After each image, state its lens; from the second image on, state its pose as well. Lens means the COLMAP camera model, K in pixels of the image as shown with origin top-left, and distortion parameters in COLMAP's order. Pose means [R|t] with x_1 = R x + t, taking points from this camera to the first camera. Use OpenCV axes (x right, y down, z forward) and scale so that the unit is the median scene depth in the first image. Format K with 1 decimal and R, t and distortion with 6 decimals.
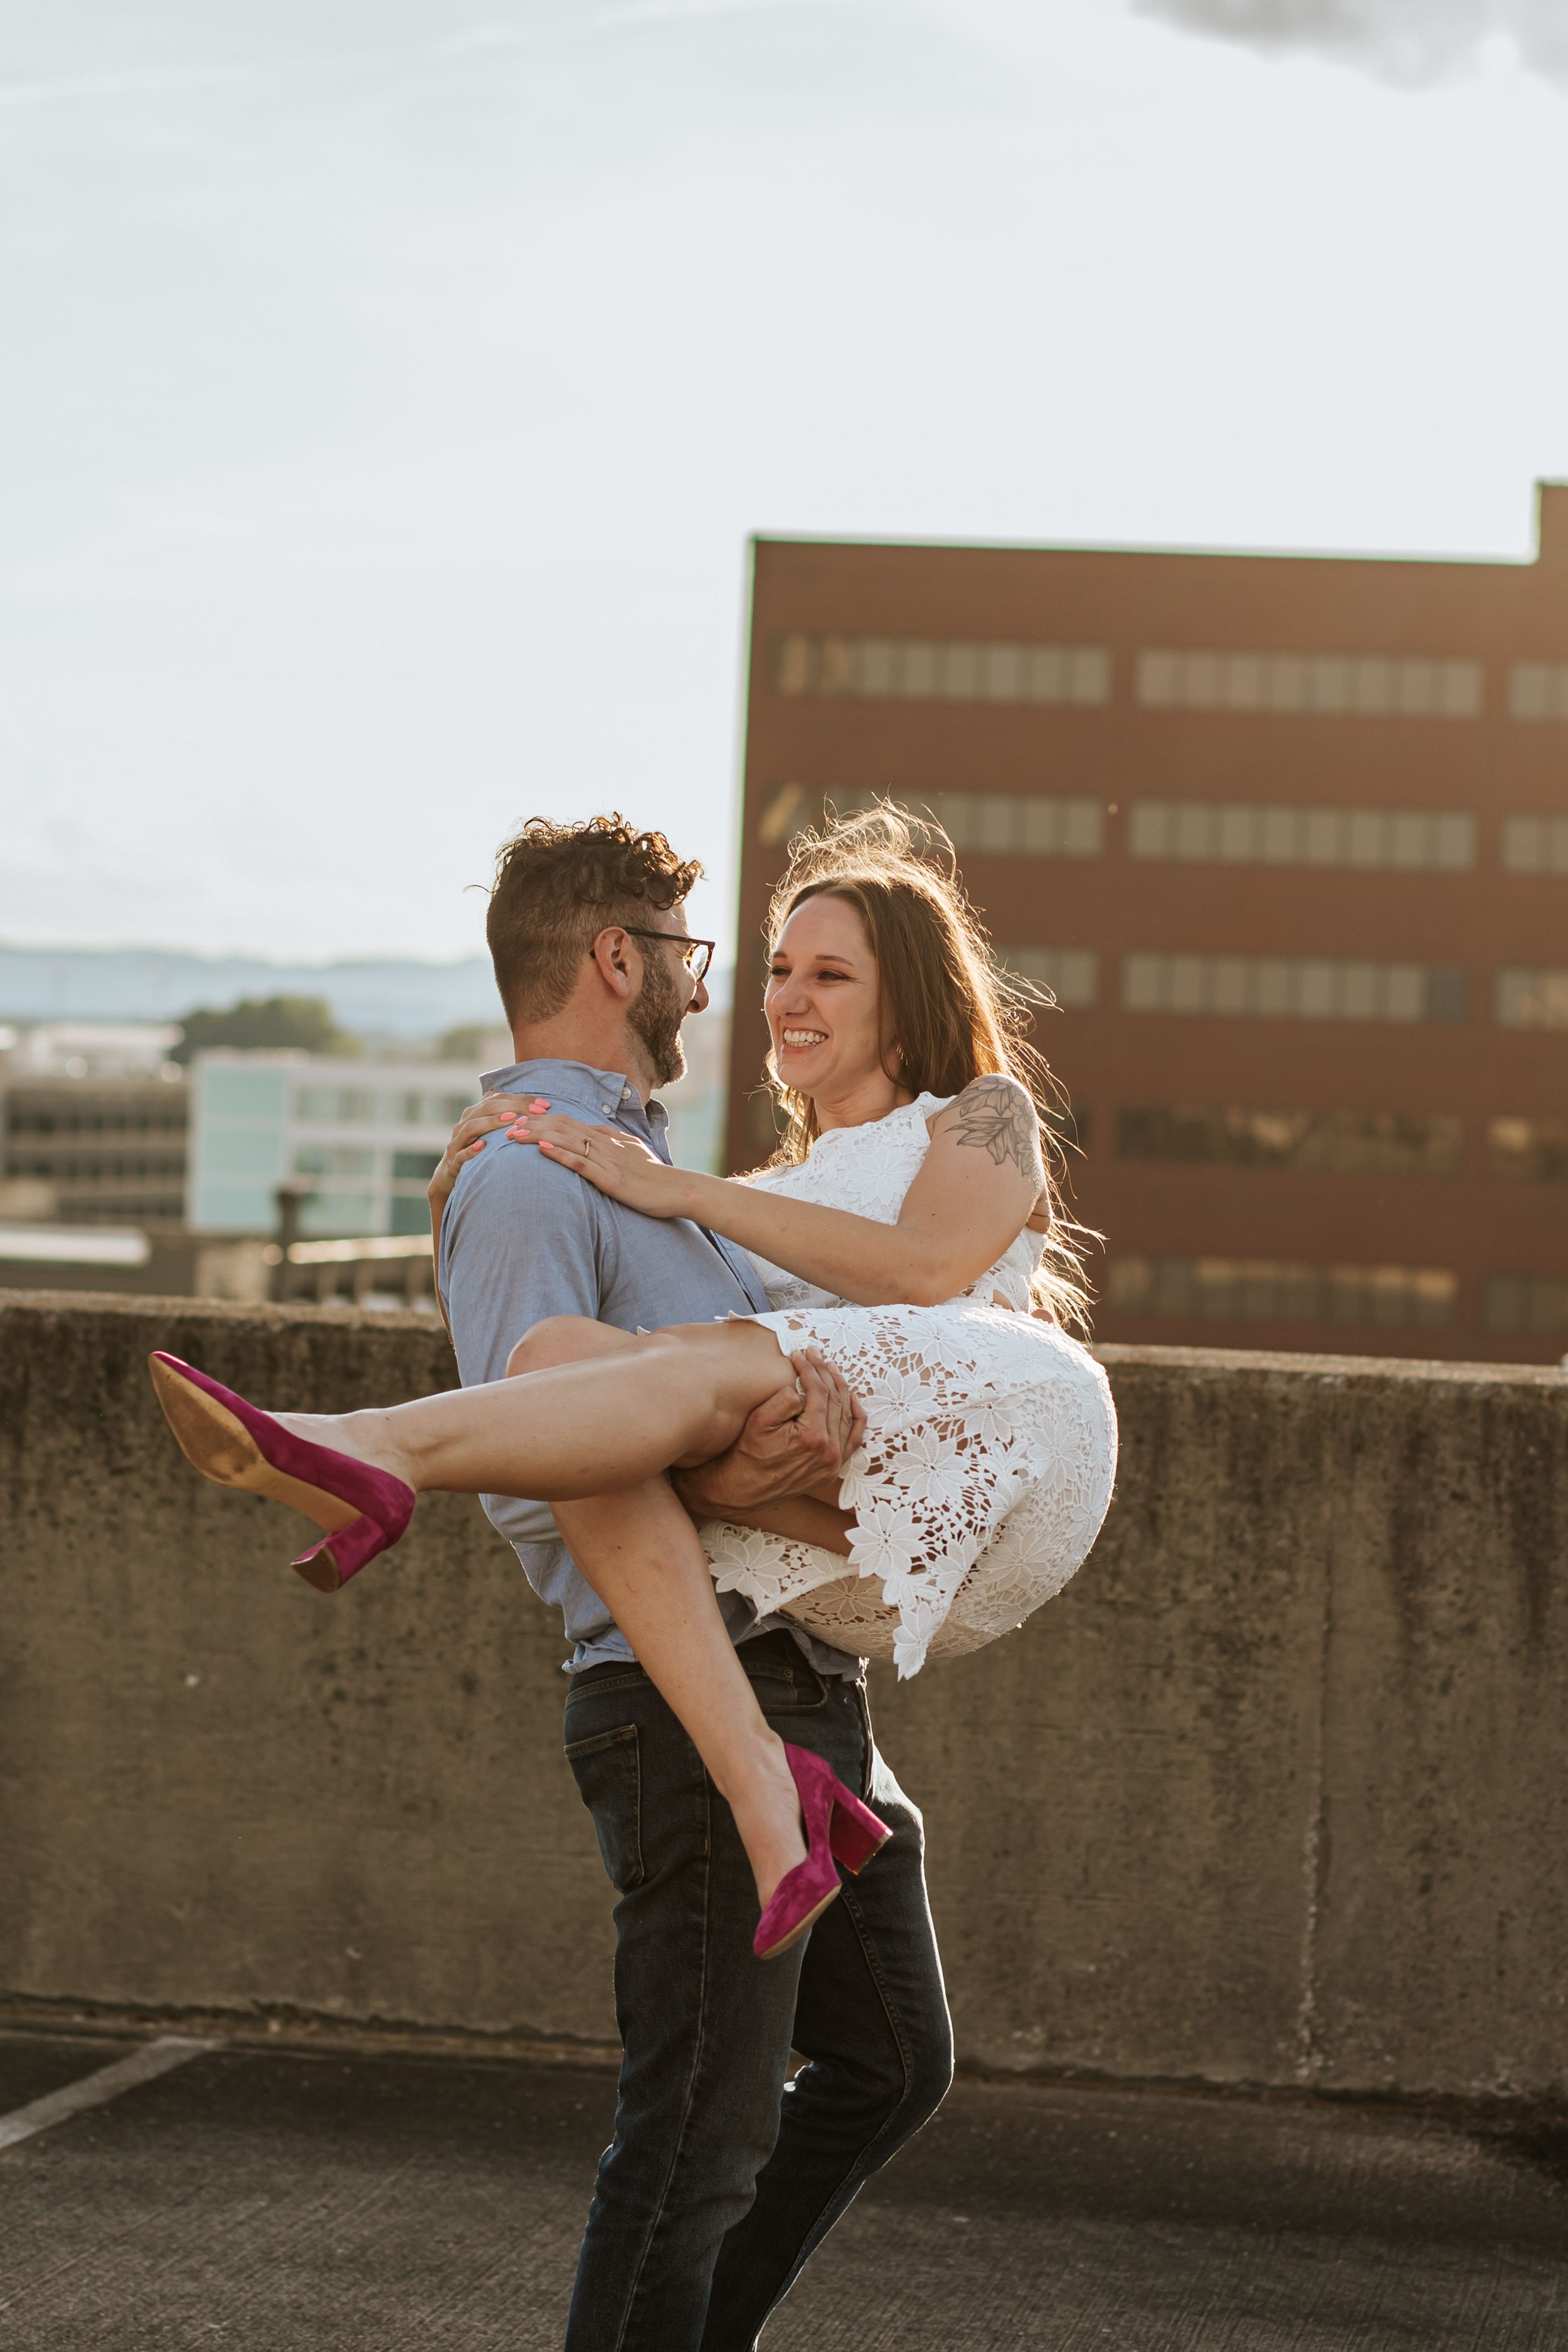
lens RADIAL K [[8291.9, 0, 777.4], [0, 8291.9, 1177.4], [0, 0, 1]] dist [0.146465, 0.000000]
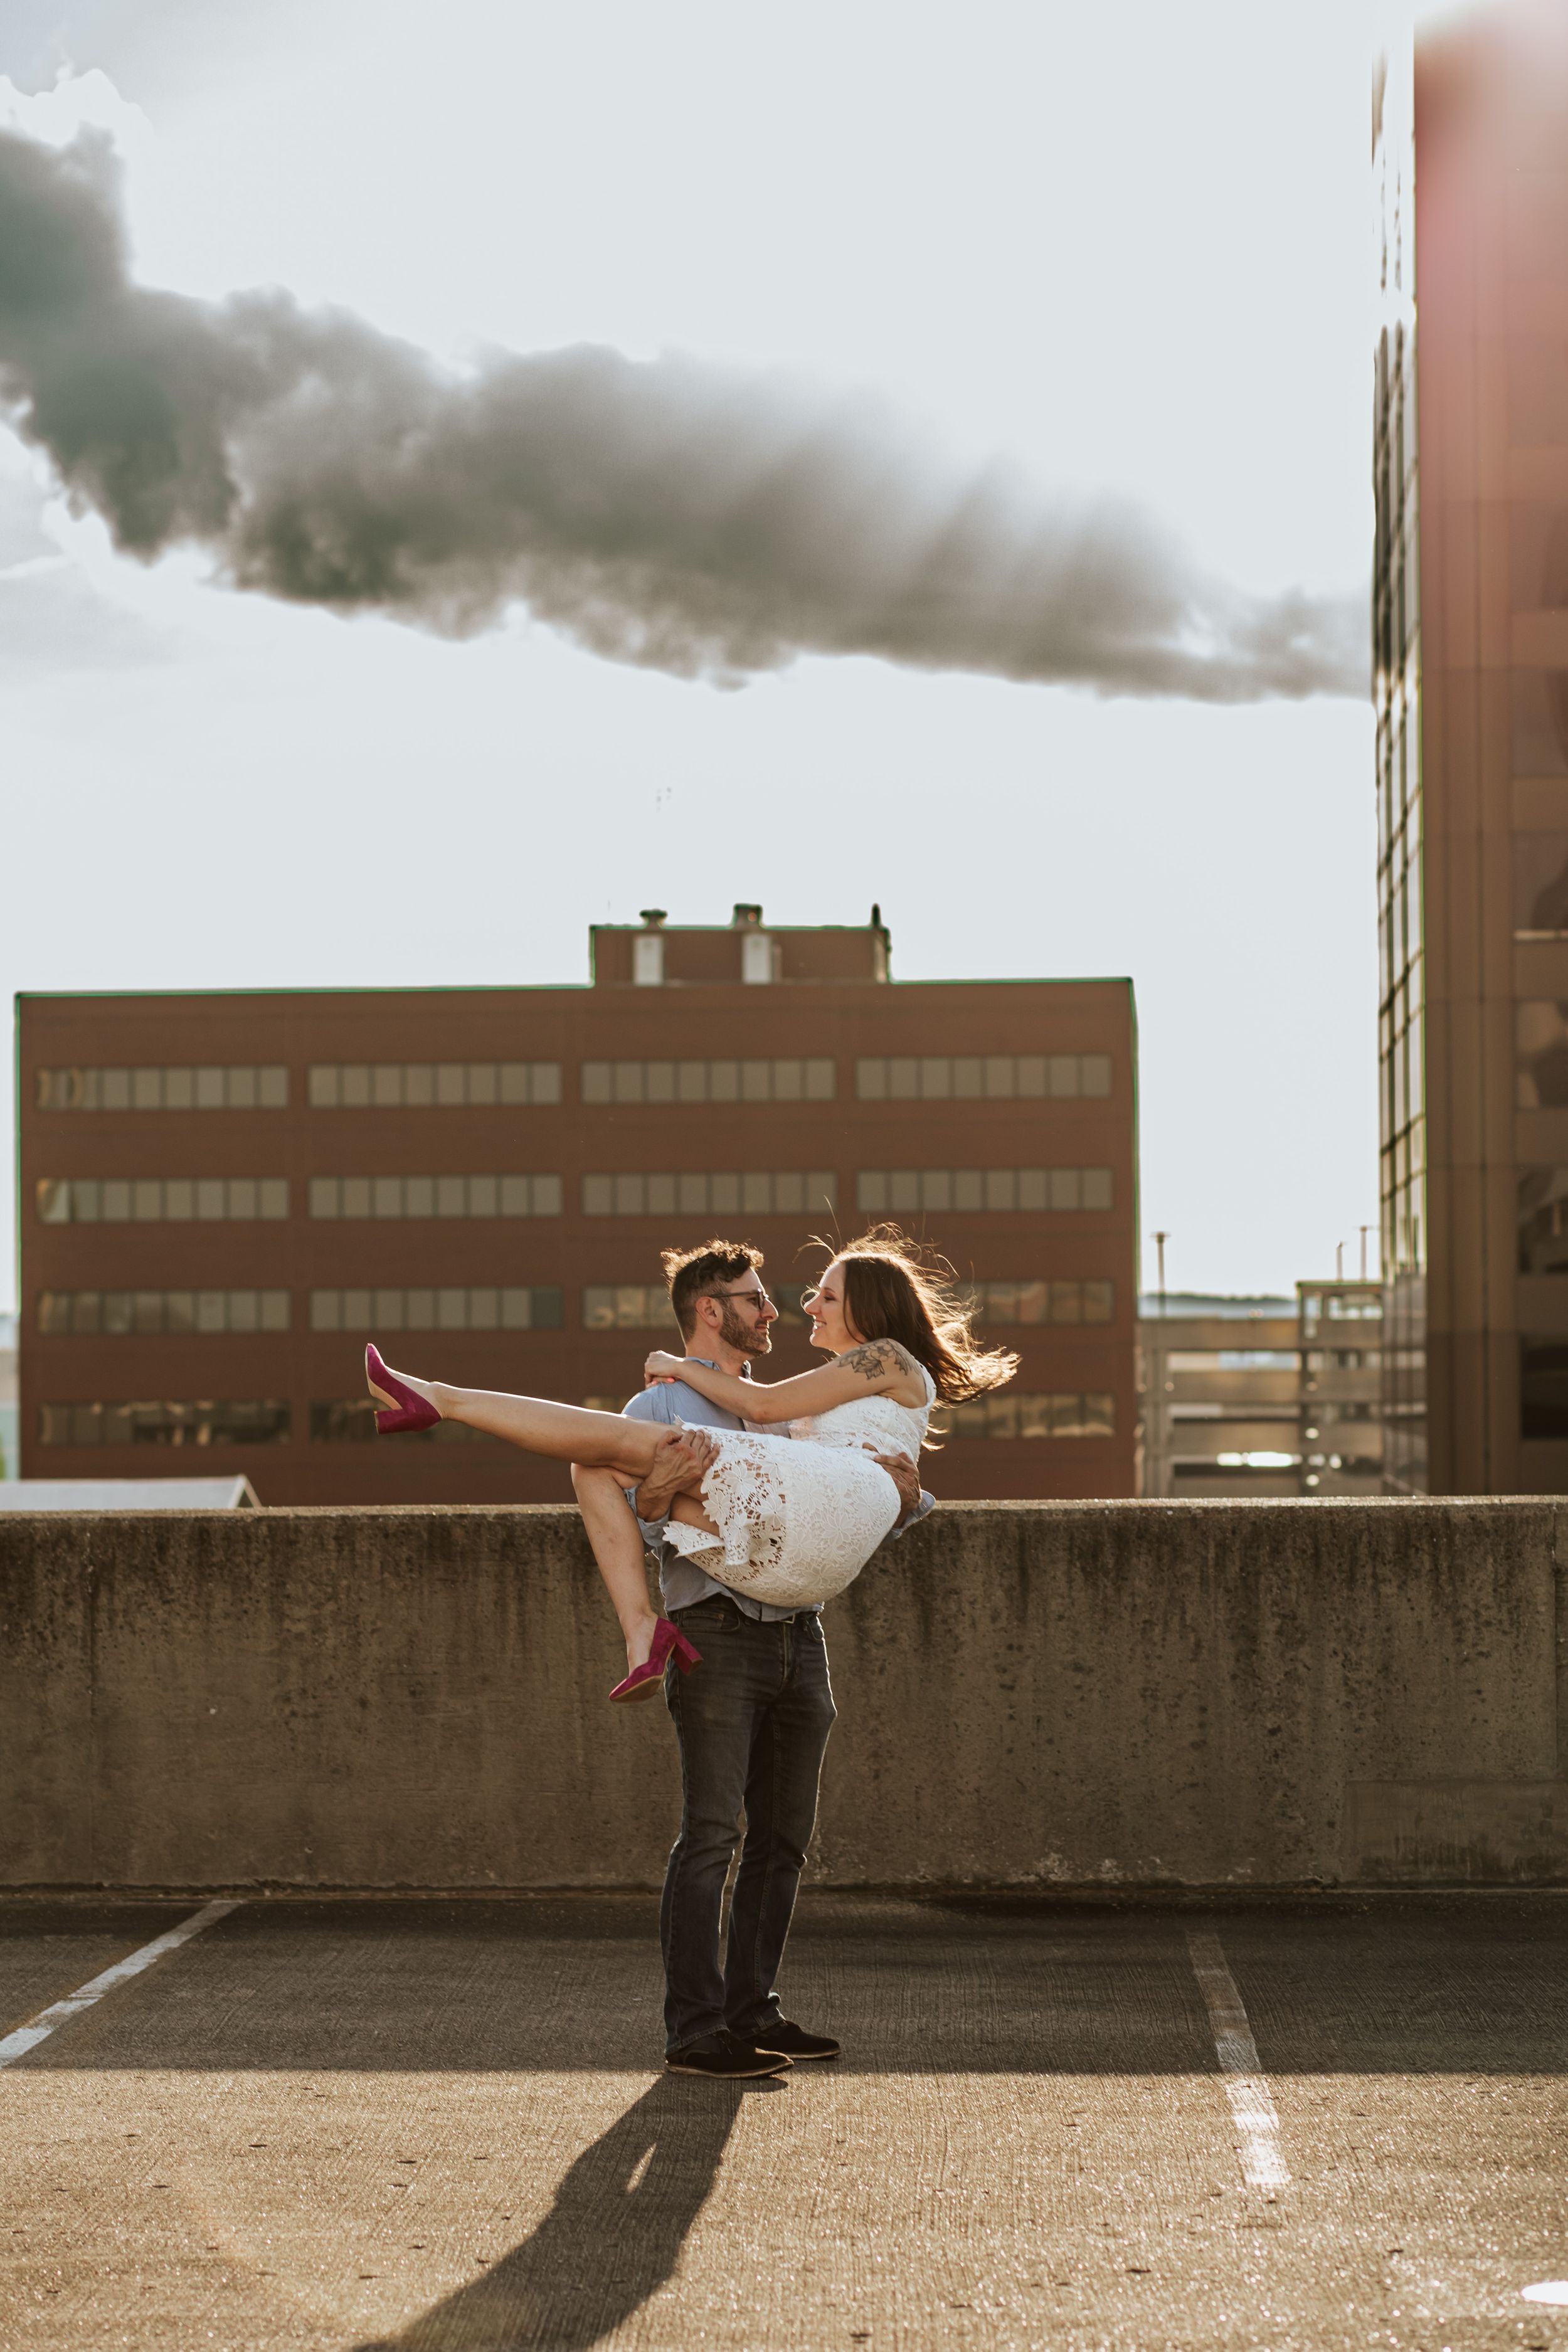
lens RADIAL K [[6541.9, 0, 786.1], [0, 6541.9, 1178.7], [0, 0, 1]] dist [0.011167, 0.000000]
pose [[0.990071, -0.050816, 0.131060, -0.130357], [0.056318, 0.997666, -0.038617, 0.005044], [-0.128792, 0.045614, 0.990622, -0.486522]]
